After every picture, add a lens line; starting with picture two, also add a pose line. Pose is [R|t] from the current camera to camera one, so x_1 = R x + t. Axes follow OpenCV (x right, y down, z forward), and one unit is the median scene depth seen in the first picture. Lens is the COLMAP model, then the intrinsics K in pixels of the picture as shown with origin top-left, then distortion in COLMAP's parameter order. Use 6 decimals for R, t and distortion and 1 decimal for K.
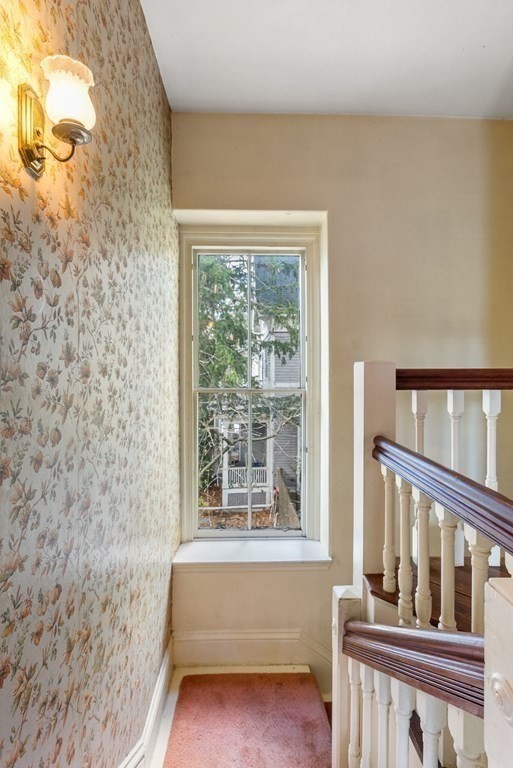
lens RADIAL K [[359.8, 0, 257.6], [0, 359.8, 374.9], [0, 0, 1]] dist [0.001996, 0.000371]
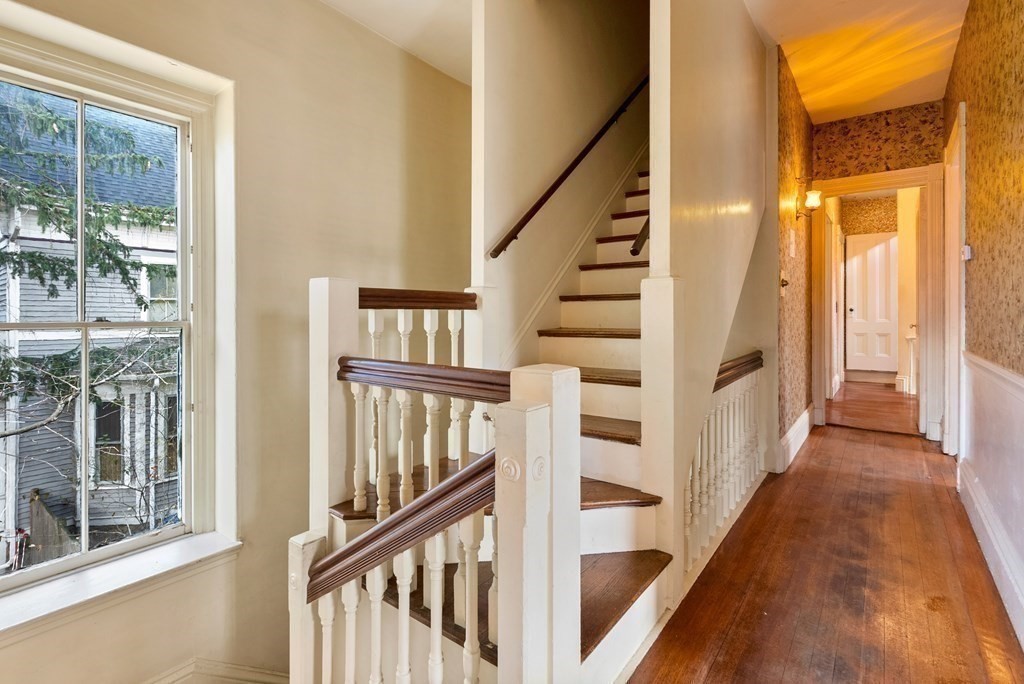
lens RADIAL K [[479.7, 0, 508.3], [0, 479.7, 337.3], [0, 0, 1]] dist [0.001996, 0.000371]
pose [[0.631390, -0.037349, 0.774566, -0.223100], [0.011327, 0.999177, 0.038947, 0.044451], [-0.775383, -0.015818, 0.631293, -0.083719]]
